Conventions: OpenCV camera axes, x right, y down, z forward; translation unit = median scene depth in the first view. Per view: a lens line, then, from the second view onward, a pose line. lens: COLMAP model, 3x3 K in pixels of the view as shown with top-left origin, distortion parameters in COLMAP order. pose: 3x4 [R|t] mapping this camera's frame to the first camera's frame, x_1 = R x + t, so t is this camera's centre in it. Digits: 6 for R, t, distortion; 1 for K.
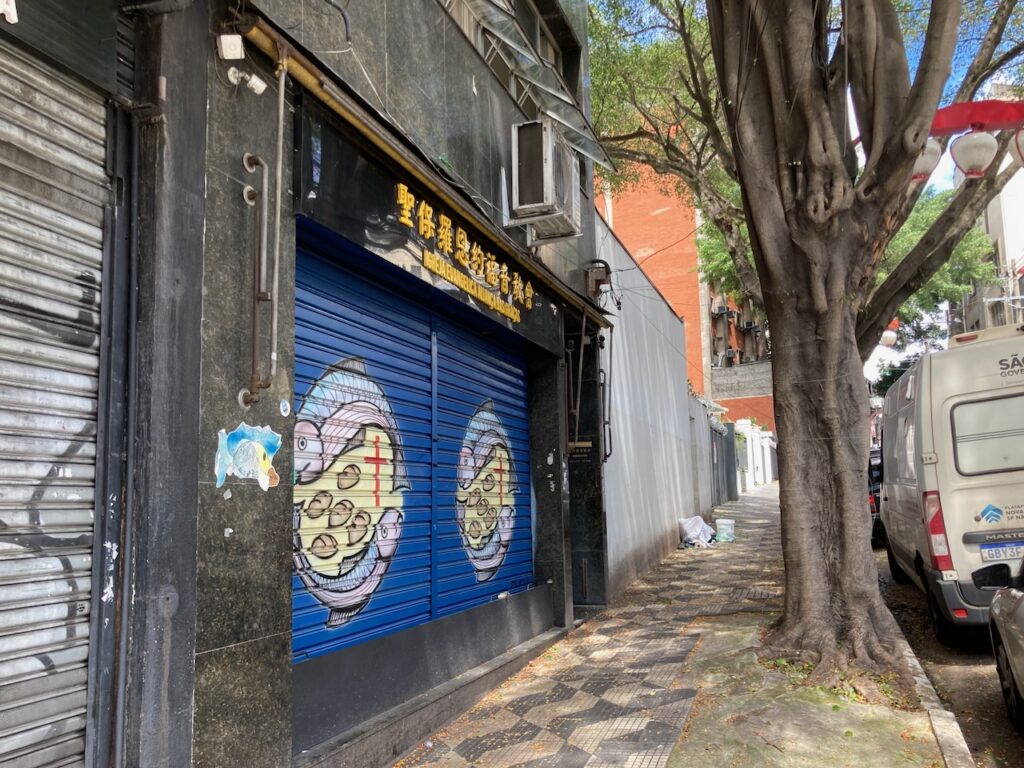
lens RADIAL K [[887.1, 0, 511.7], [0, 887.1, 385.3], [0, 0, 1]] dist [0.029284, -0.015930]
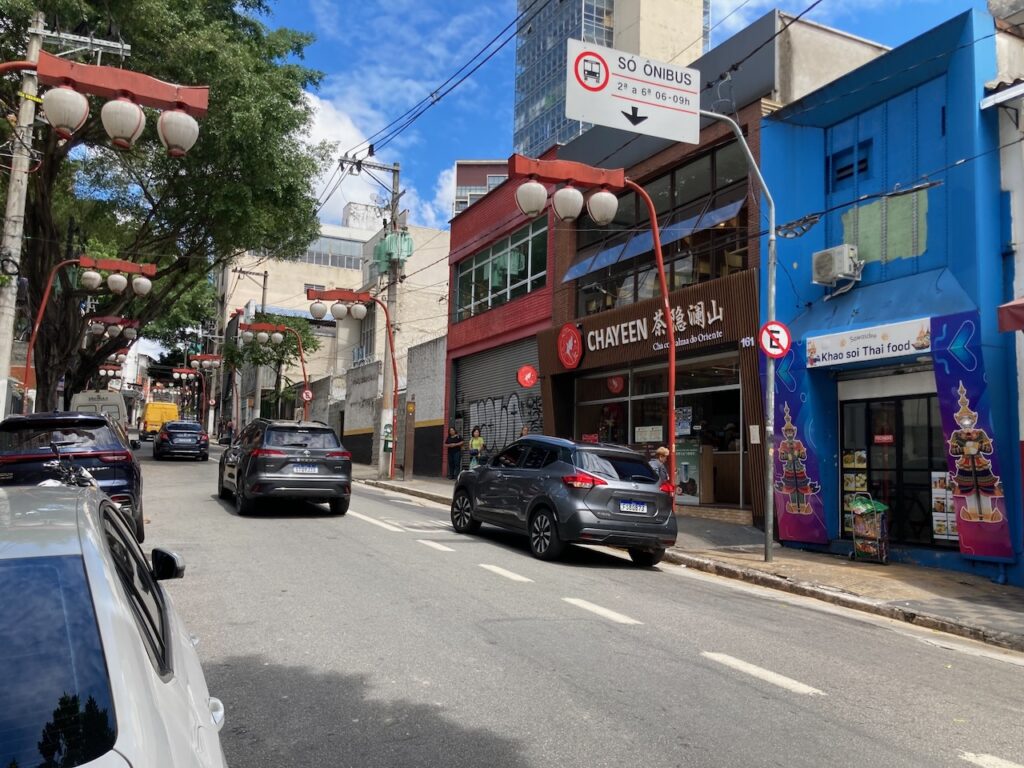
lens RADIAL K [[887.1, 0, 512.4], [0, 887.1, 382.5], [0, 0, 1]] dist [0.029284, -0.015930]
pose [[0.730340, 0.107597, 0.674557, -1.006455], [-0.138145, 0.990376, -0.008403, -0.382498], [-0.668969, -0.087050, 0.738175, -3.975938]]
